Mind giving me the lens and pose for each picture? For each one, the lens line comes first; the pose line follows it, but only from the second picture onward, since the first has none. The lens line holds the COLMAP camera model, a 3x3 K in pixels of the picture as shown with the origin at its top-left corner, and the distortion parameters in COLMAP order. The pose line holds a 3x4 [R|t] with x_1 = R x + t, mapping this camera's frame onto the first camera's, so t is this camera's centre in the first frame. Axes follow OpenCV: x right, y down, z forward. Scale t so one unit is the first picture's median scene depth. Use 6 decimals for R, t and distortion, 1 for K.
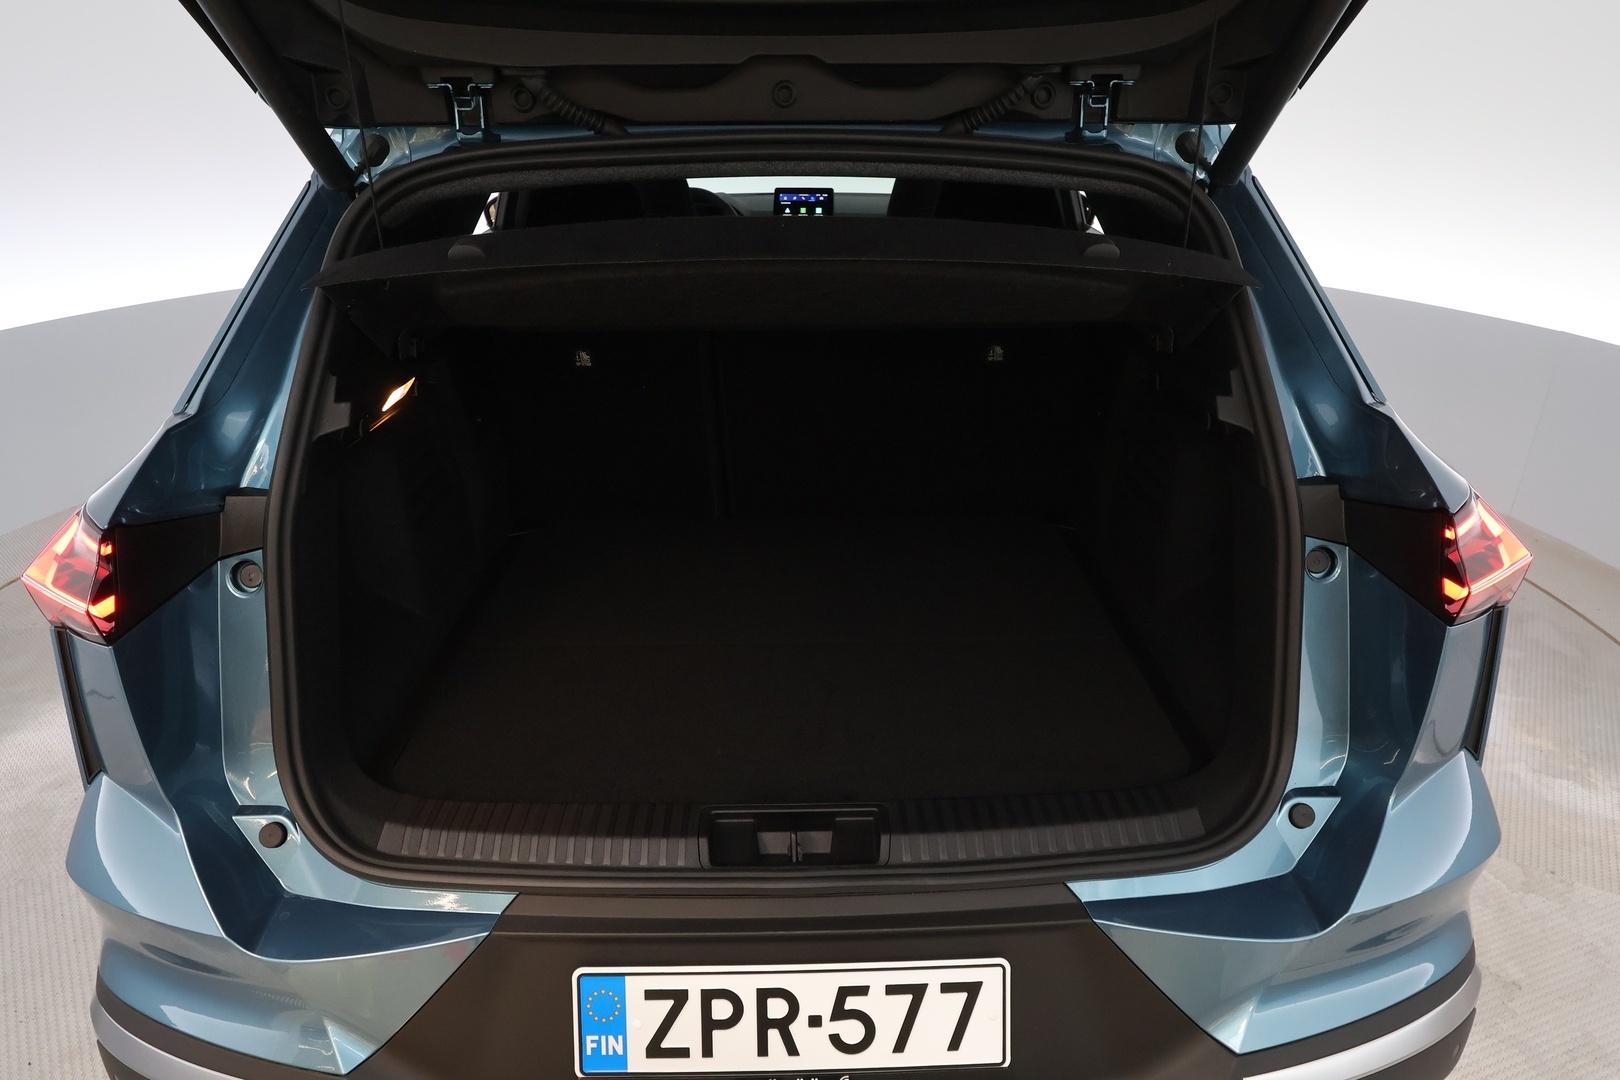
lens RADIAL K [[1048.9, 0, 810.6], [0, 1048.9, 543.3], [0, 0, 1]] dist [-0.006243, 0.002517]
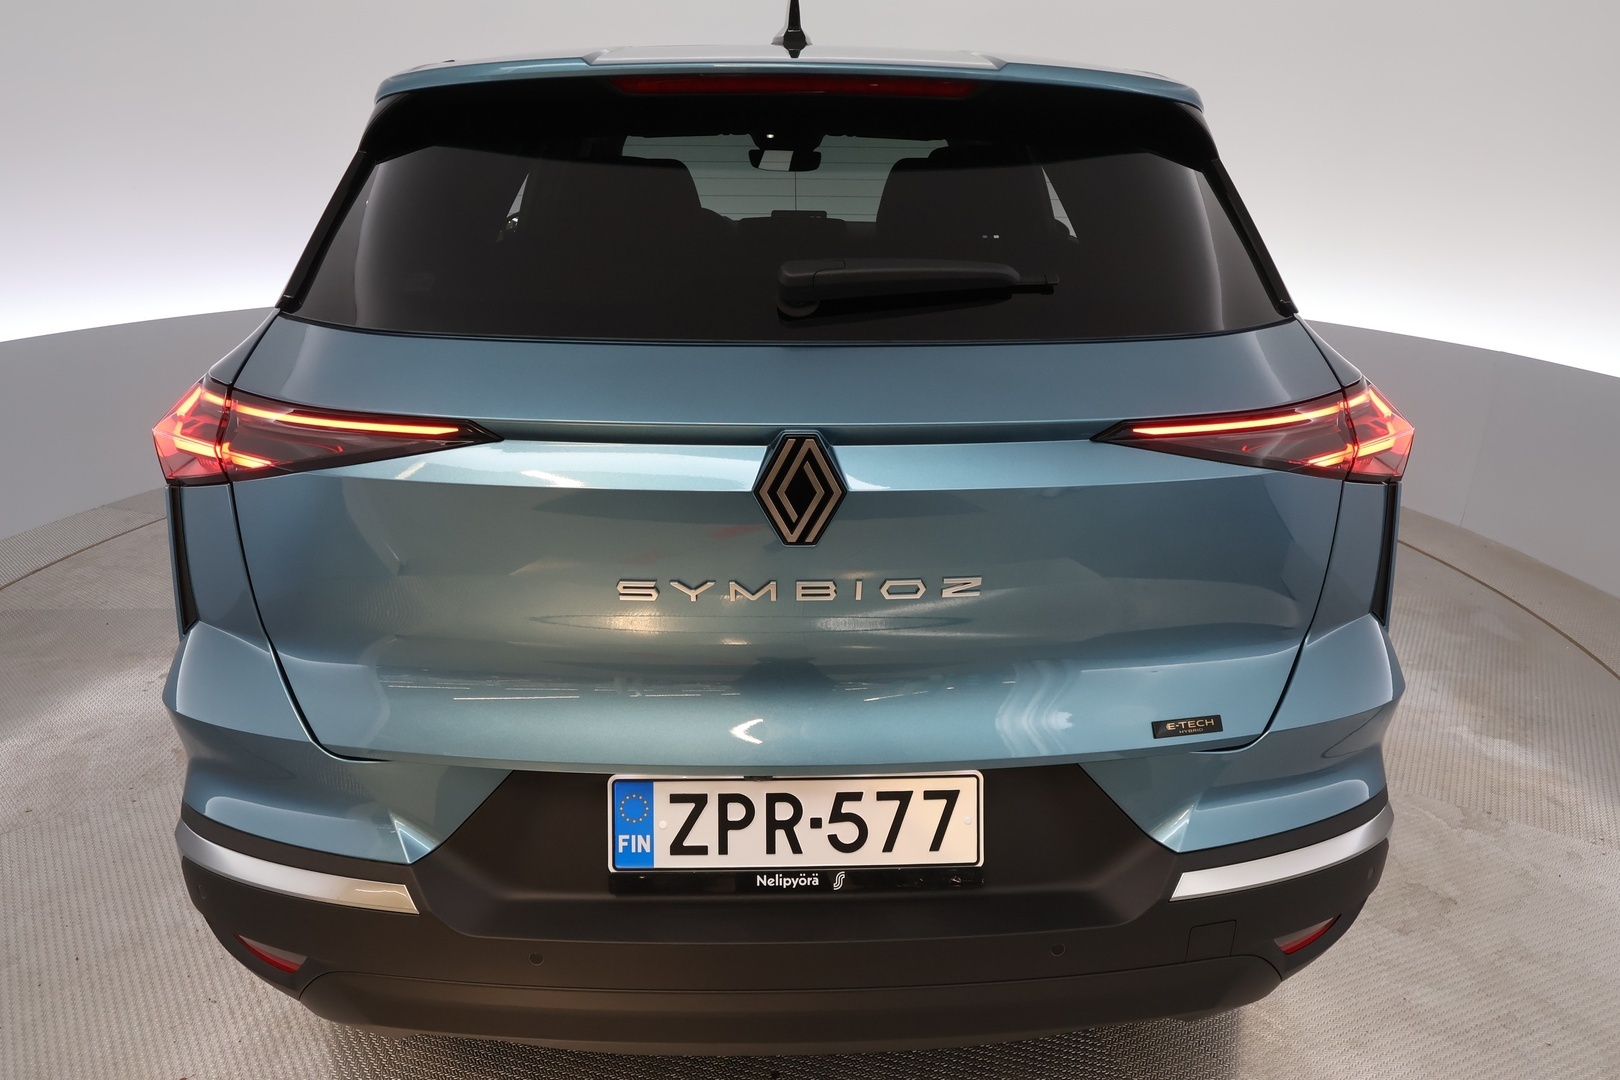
lens RADIAL K [[1048.9, 0, 809.4], [0, 1048.9, 536.5], [0, 0, 1]] dist [-0.006243, 0.002517]
pose [[0.999881, 0.008282, 0.013034, -0.020787], [-0.007443, 0.997975, -0.063167, 0.210997], [-0.013530, 0.063062, 0.997918, -0.181814]]
